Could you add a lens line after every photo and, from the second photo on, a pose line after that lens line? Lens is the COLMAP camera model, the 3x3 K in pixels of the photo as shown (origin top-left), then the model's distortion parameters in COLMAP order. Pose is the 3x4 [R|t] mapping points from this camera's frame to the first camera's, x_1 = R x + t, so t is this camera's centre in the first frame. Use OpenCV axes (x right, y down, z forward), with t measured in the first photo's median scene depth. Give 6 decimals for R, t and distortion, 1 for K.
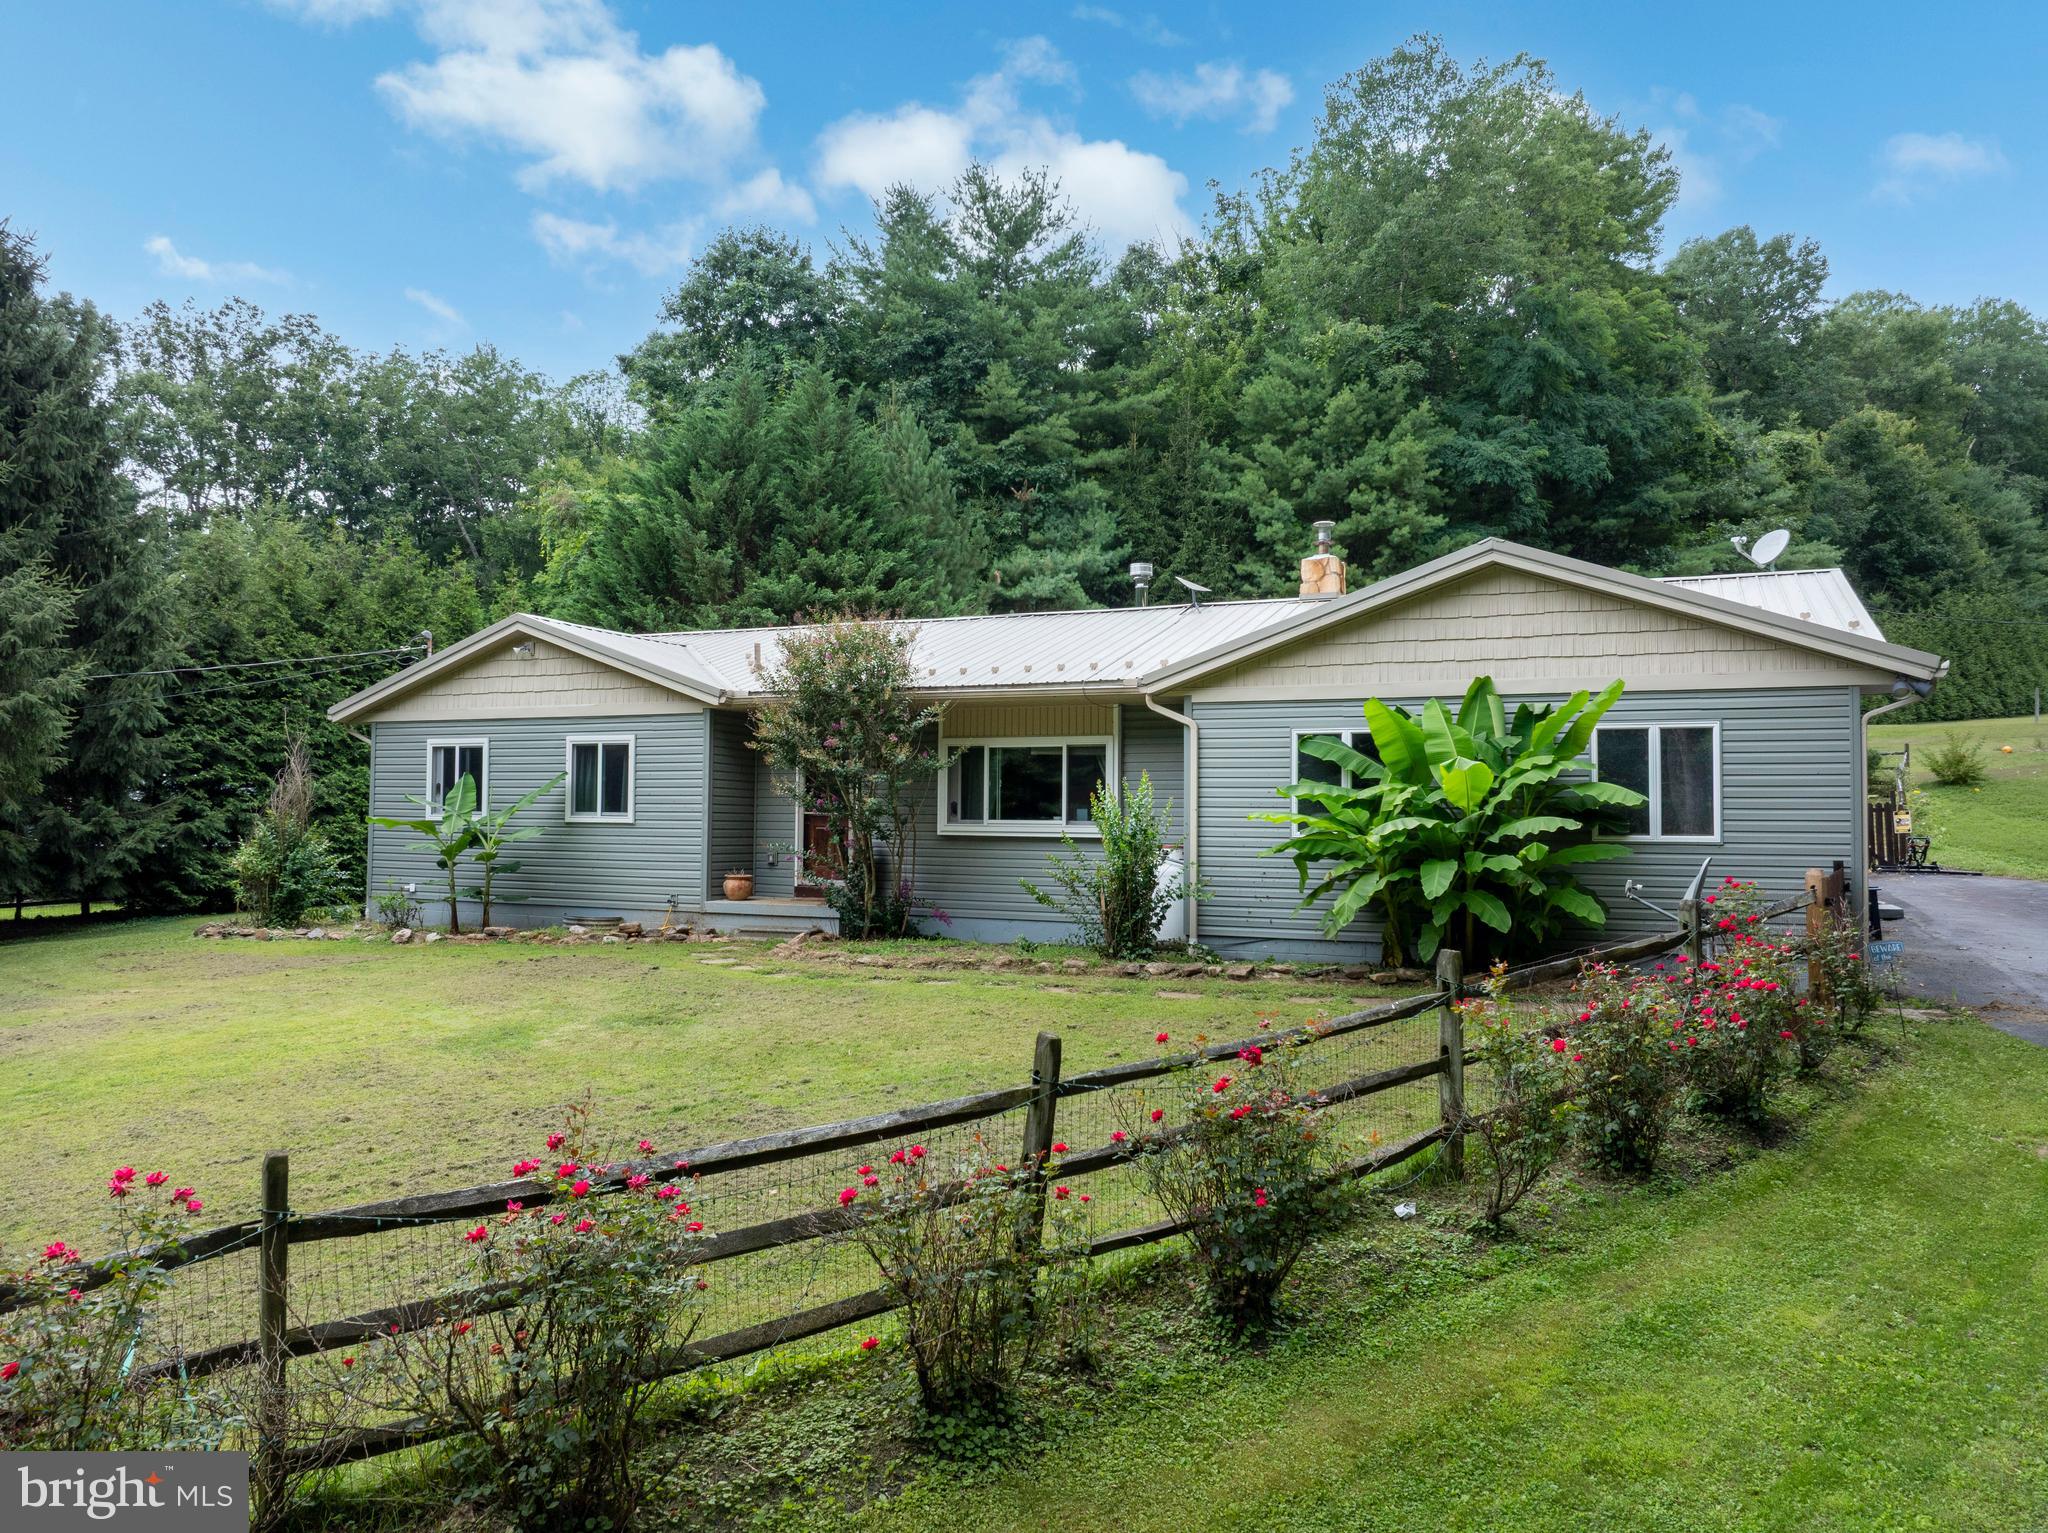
lens RADIAL K [[1436.7, 0, 1029.7], [0, 1436.7, 754.5], [0, 0, 1]] dist [-0.032353, -0.004566]
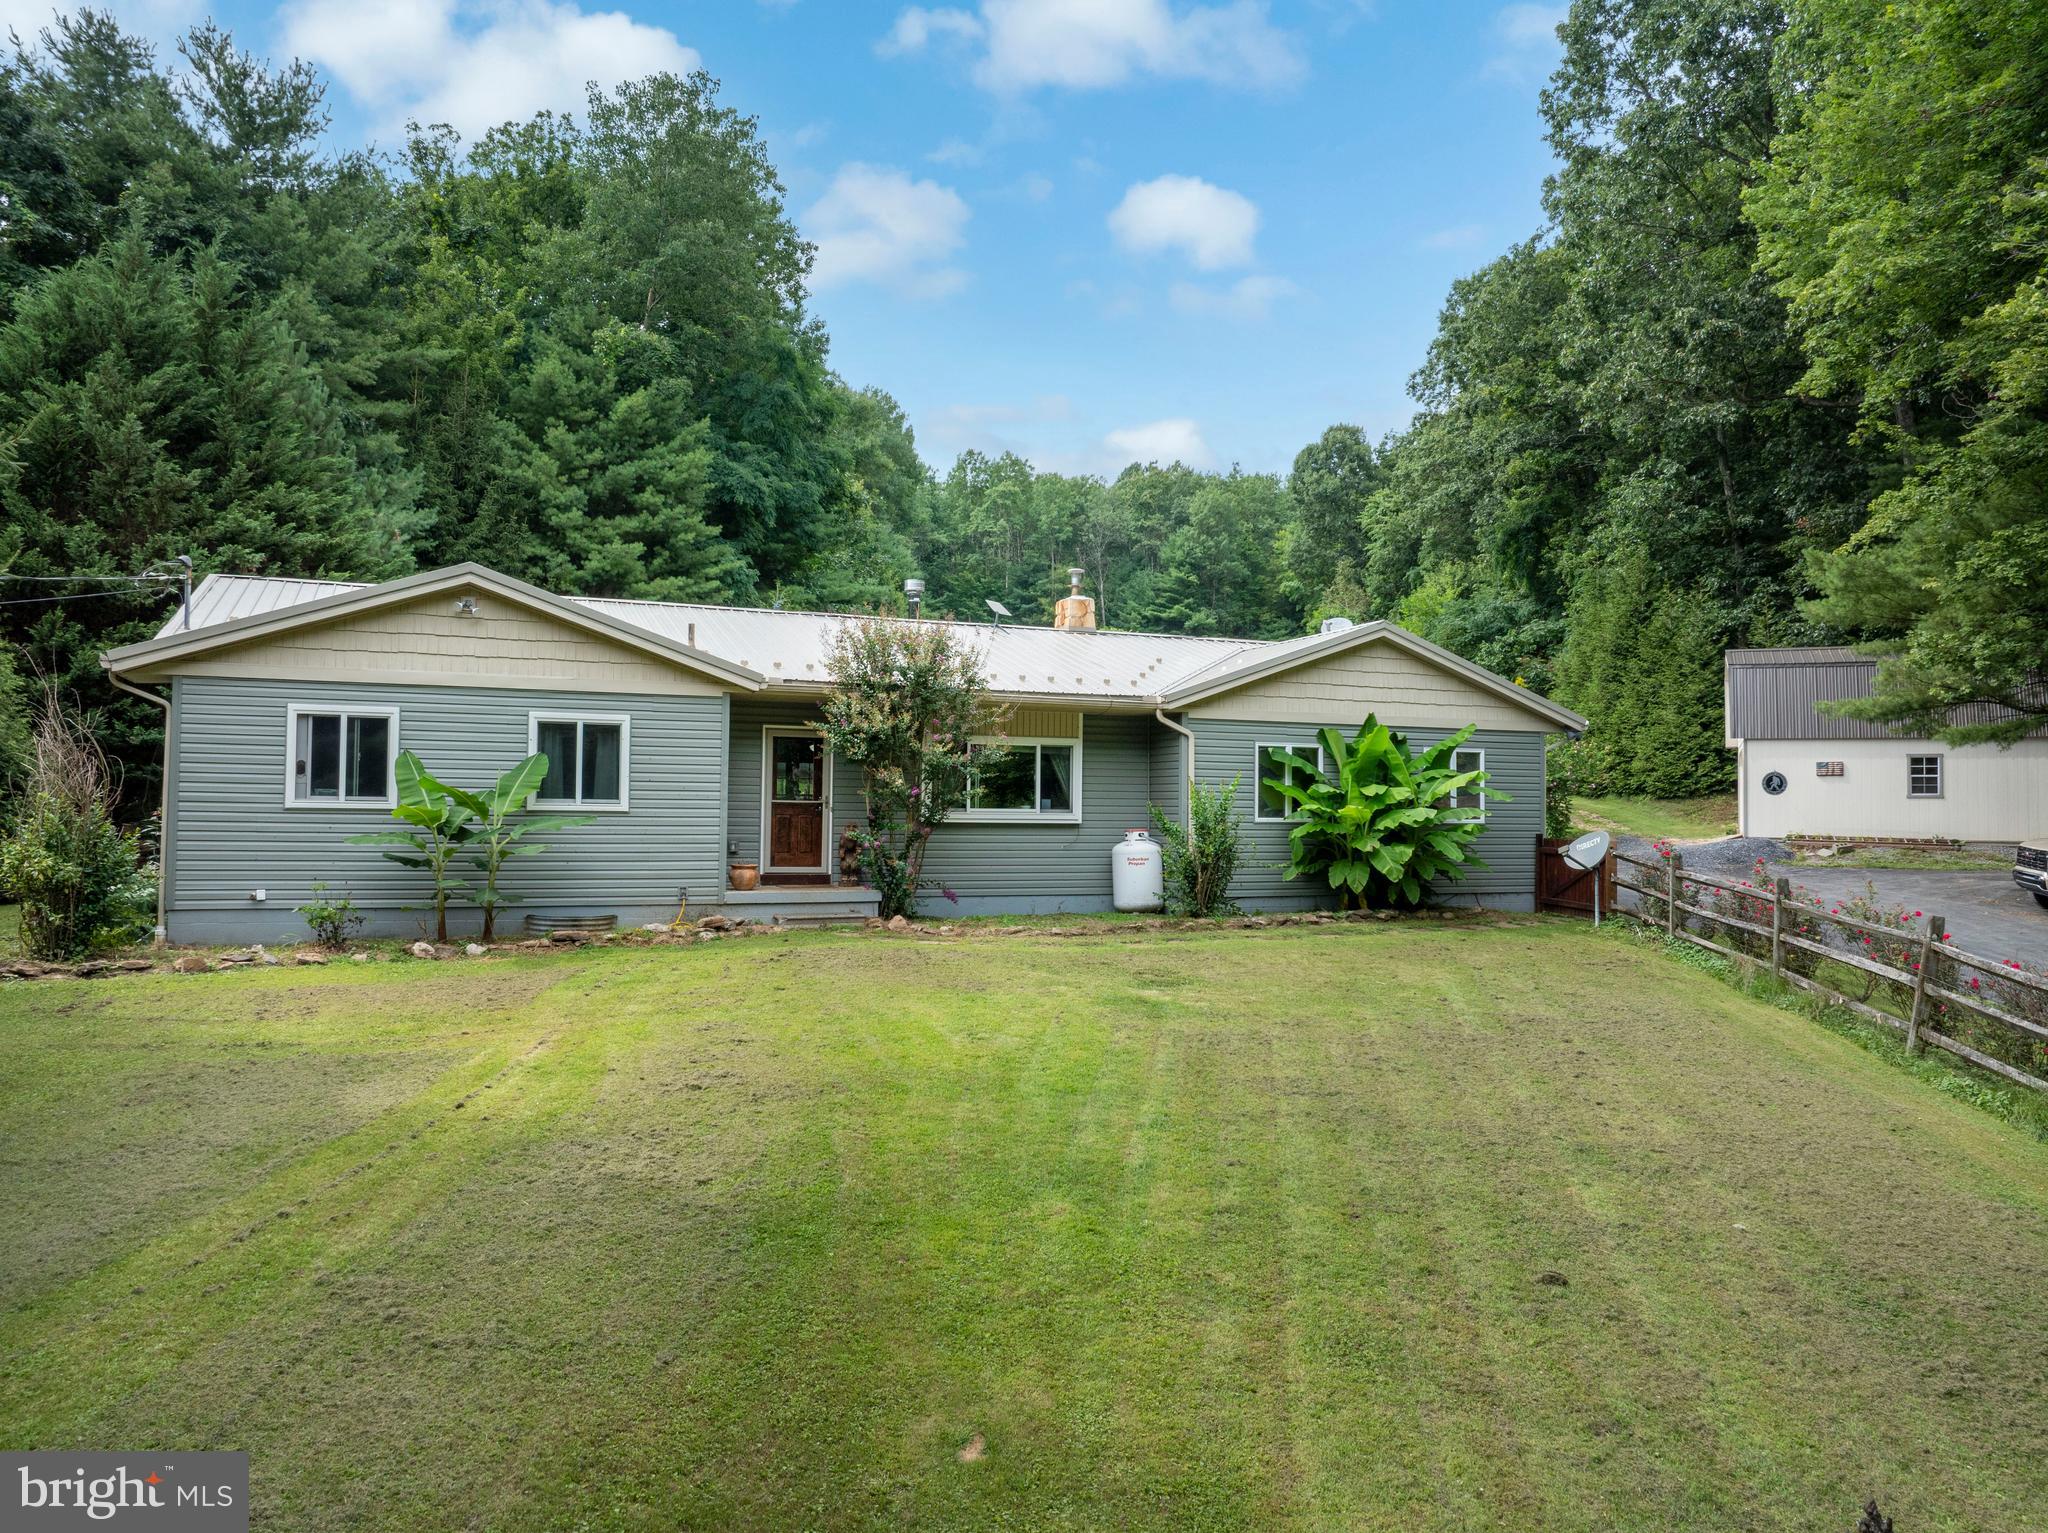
lens RADIAL K [[1436.7, 0, 1023.2], [0, 1436.7, 773.1], [0, 0, 1]] dist [-0.032353, -0.004566]
pose [[0.679357, 0.019492, 0.733549, -0.786454], [-0.035813, 0.999337, 0.006612, 0.008492], [-0.732934, -0.030763, 0.679604, 0.198002]]
